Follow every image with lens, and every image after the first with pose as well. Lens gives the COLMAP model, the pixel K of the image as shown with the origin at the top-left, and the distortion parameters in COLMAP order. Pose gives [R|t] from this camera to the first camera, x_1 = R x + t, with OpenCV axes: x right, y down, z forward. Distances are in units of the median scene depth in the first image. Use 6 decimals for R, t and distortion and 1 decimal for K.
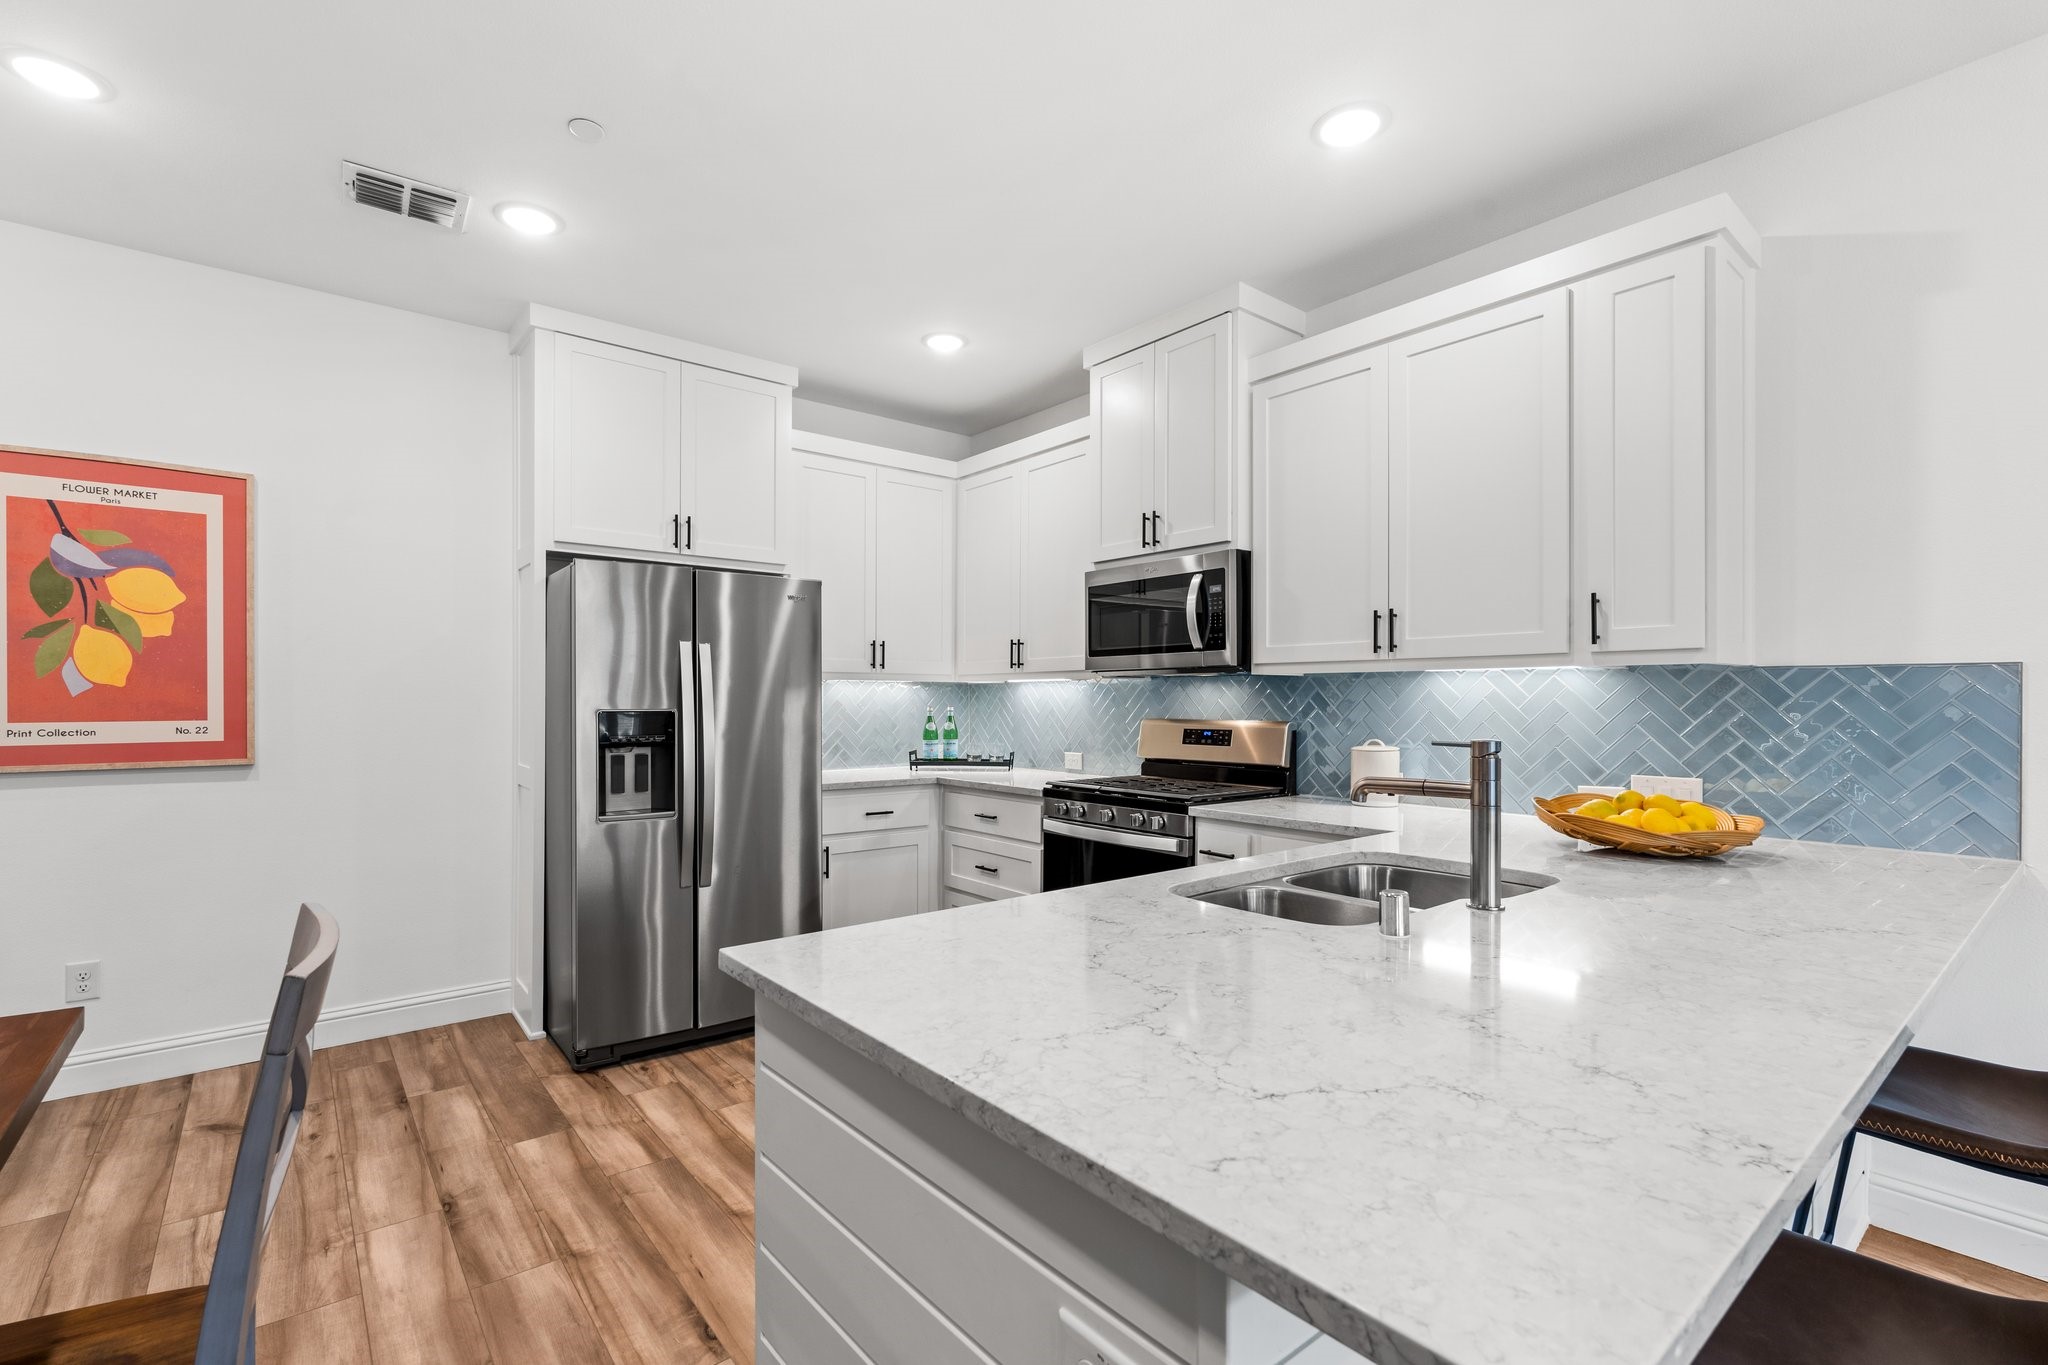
lens RADIAL K [[891.0, 0, 1017.7], [0, 891.0, 711.4], [0, 0, 1]] dist [-0.005756, 0.000054]
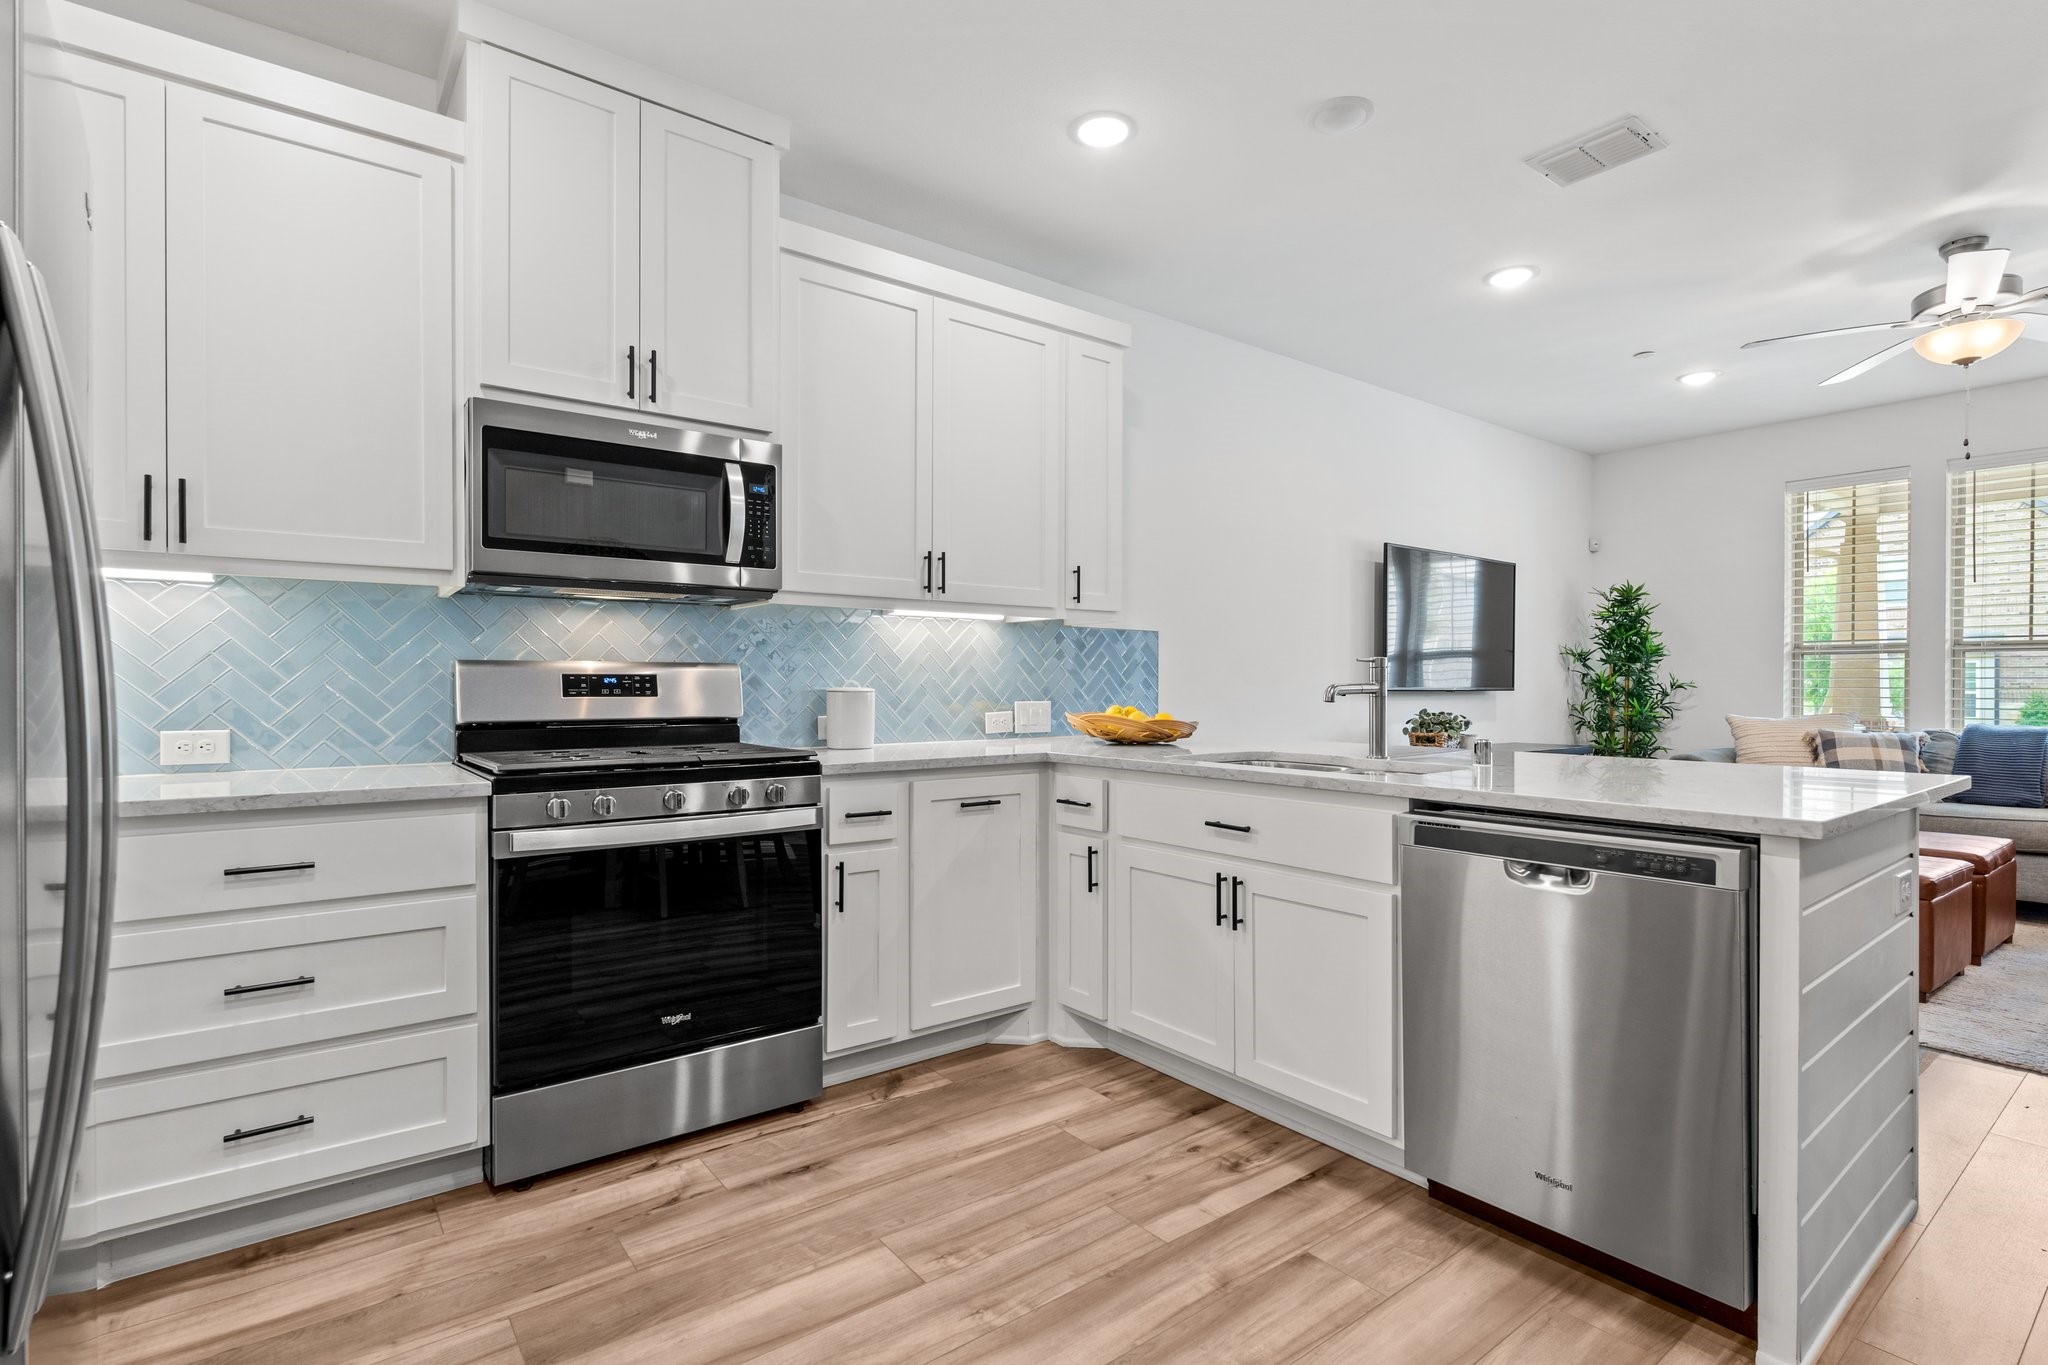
lens RADIAL K [[939.2, 0, 1018.3], [0, 939.2, 689.8], [0, 0, 1]] dist [-0.002833, -0.000056]
pose [[0.054987, -0.006384, 0.998467, -0.589770], [0.009547, 0.999937, 0.005867, 0.035786], [-0.998441, 0.009210, 0.055044, 0.730990]]
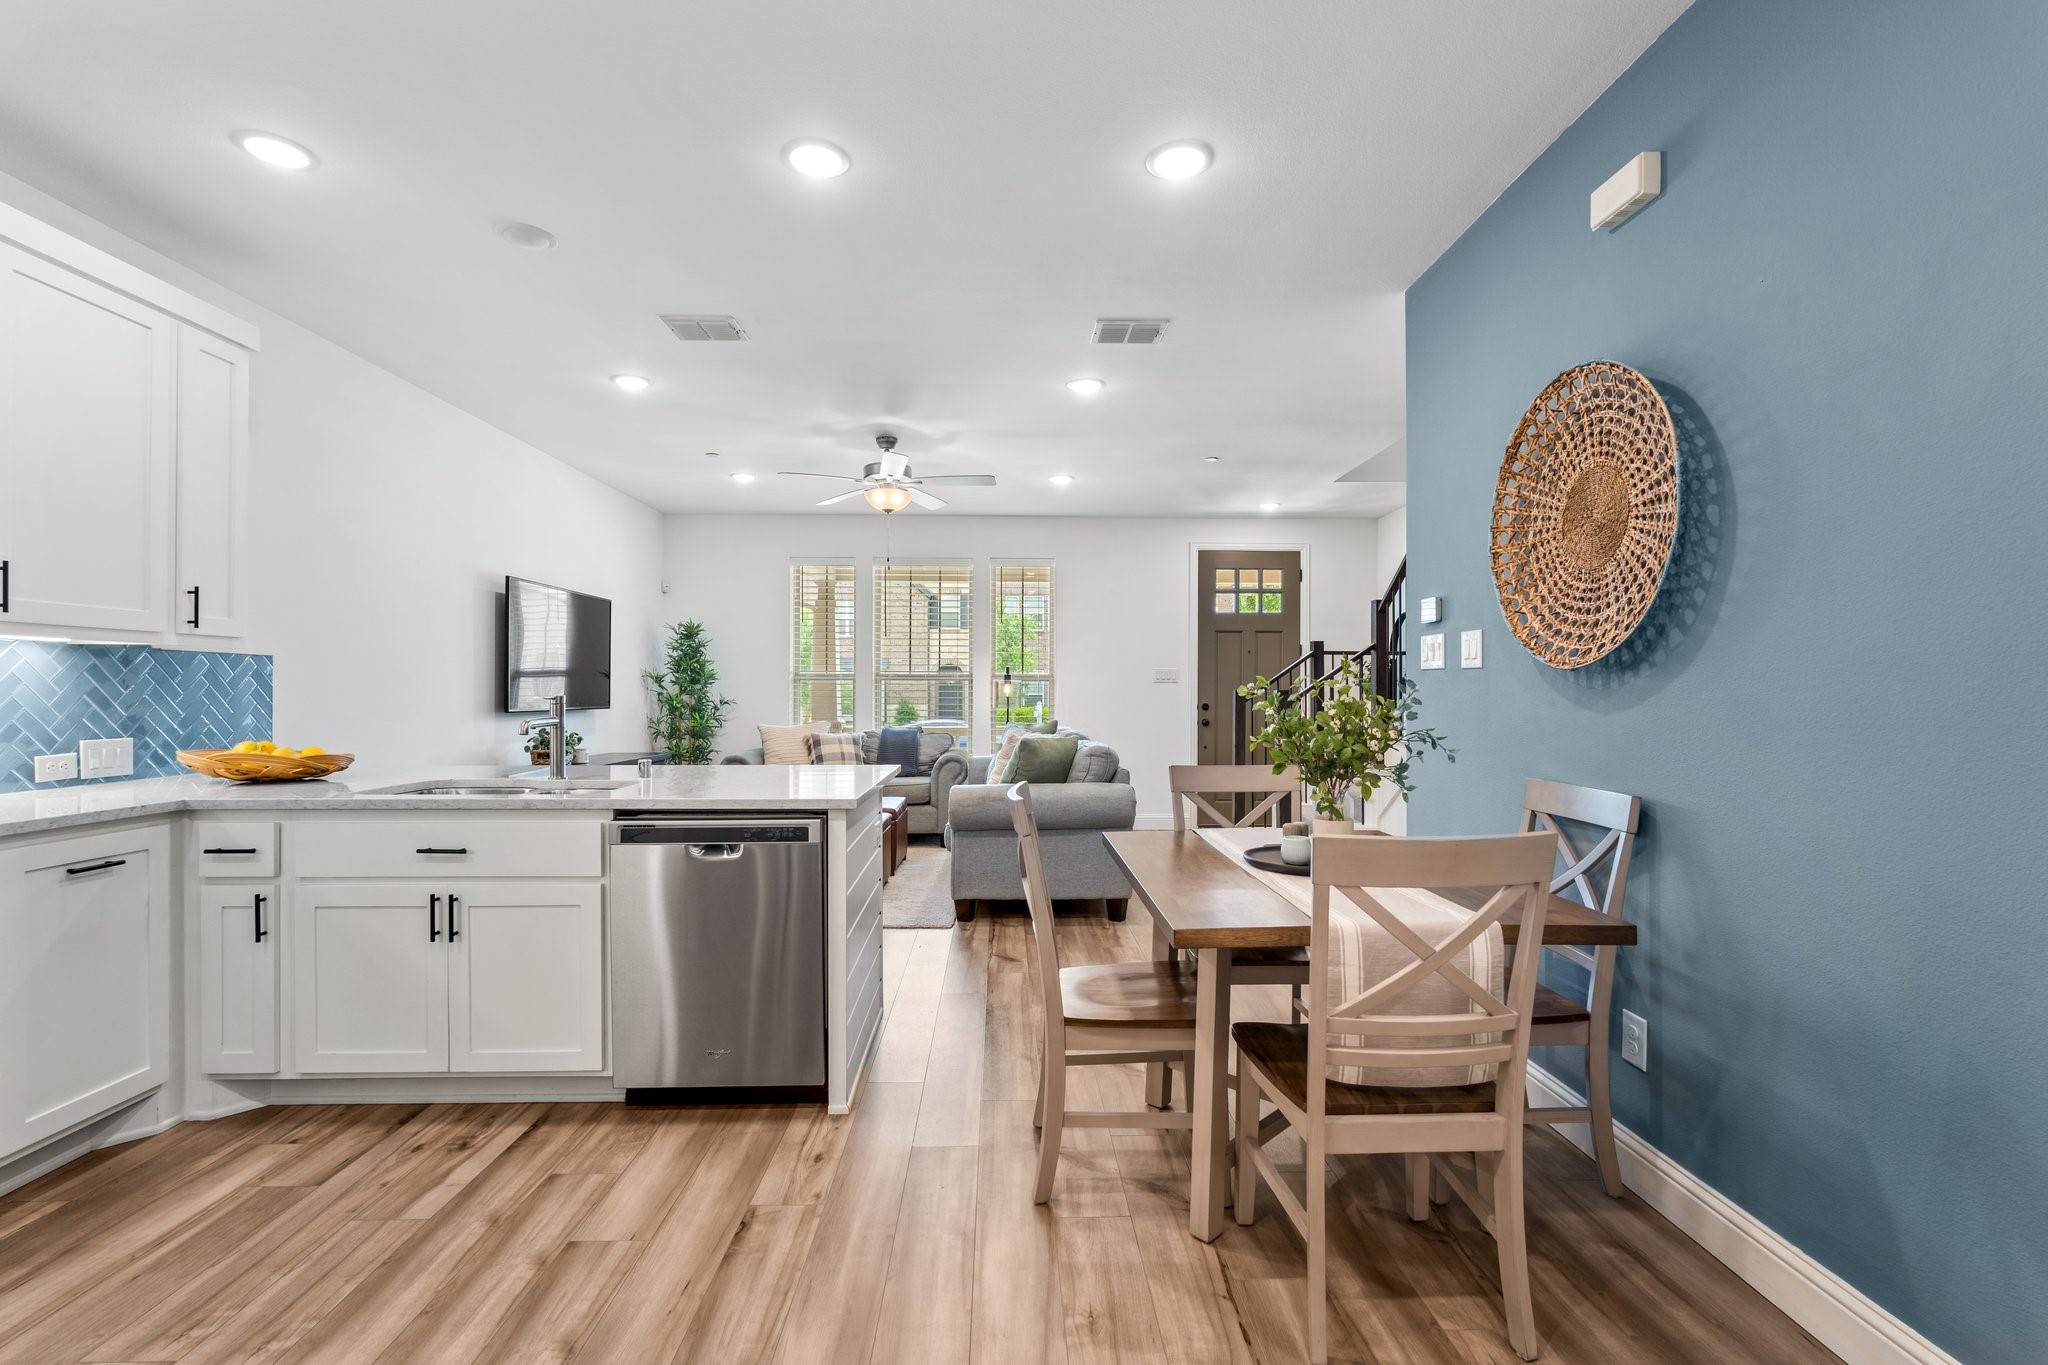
lens RADIAL K [[936.0, 0, 987.8], [0, 936.0, 686.8], [0, 0, 1]] dist [-0.004230, -0.000746]
pose [[-0.761754, 0.000880, 0.647866, -0.736600], [0.005923, 0.999967, 0.005606, 0.003848], [-0.647839, 0.008108, -0.761734, 0.916361]]
